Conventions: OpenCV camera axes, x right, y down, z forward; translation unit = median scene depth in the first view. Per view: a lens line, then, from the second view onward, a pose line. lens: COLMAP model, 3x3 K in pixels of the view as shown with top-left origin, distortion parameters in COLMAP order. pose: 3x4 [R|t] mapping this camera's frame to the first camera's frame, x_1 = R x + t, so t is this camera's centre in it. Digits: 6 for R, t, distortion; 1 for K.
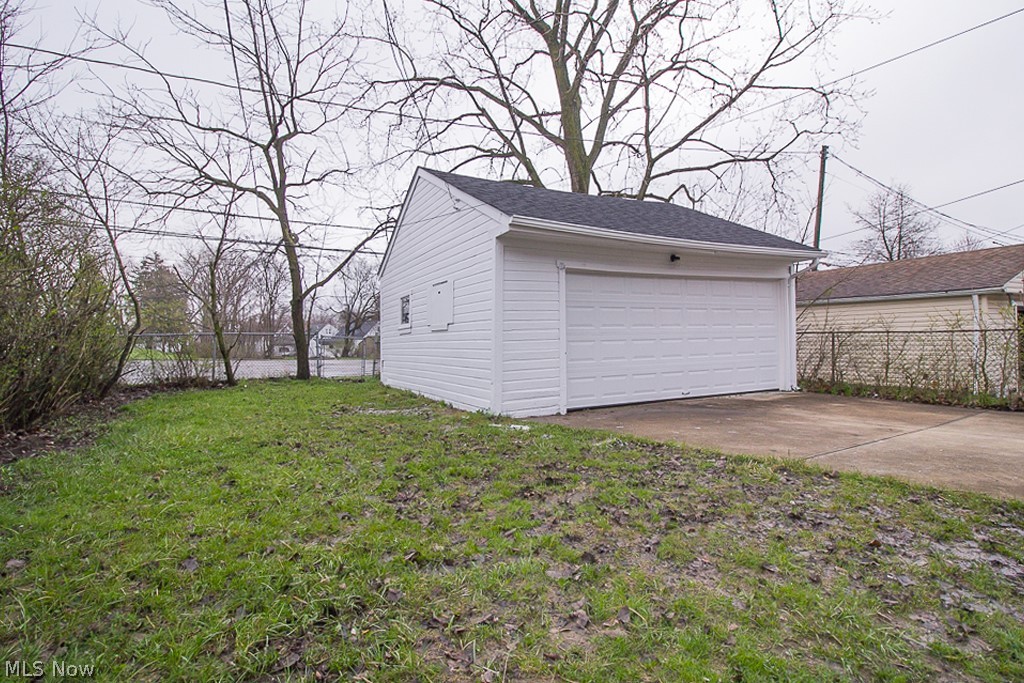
lens RADIAL K [[492.5, 0, 514.5], [0, 492.5, 344.7], [0, 0, 1]] dist [0.014932, -0.009098]
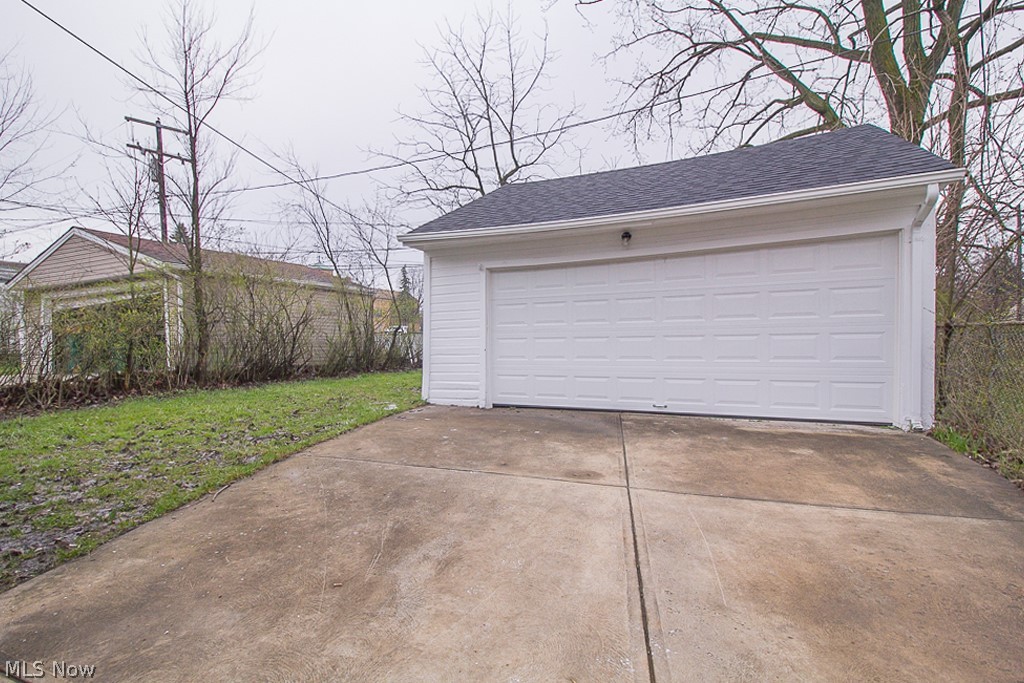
lens RADIAL K [[492.5, 0, 515.3], [0, 492.5, 347.1], [0, 0, 1]] dist [0.014932, -0.009098]
pose [[0.605842, 0.025327, -0.795182, 0.864347], [-0.005295, 0.999599, 0.027804, -0.016272], [0.795567, -0.012634, 0.605733, 0.367465]]
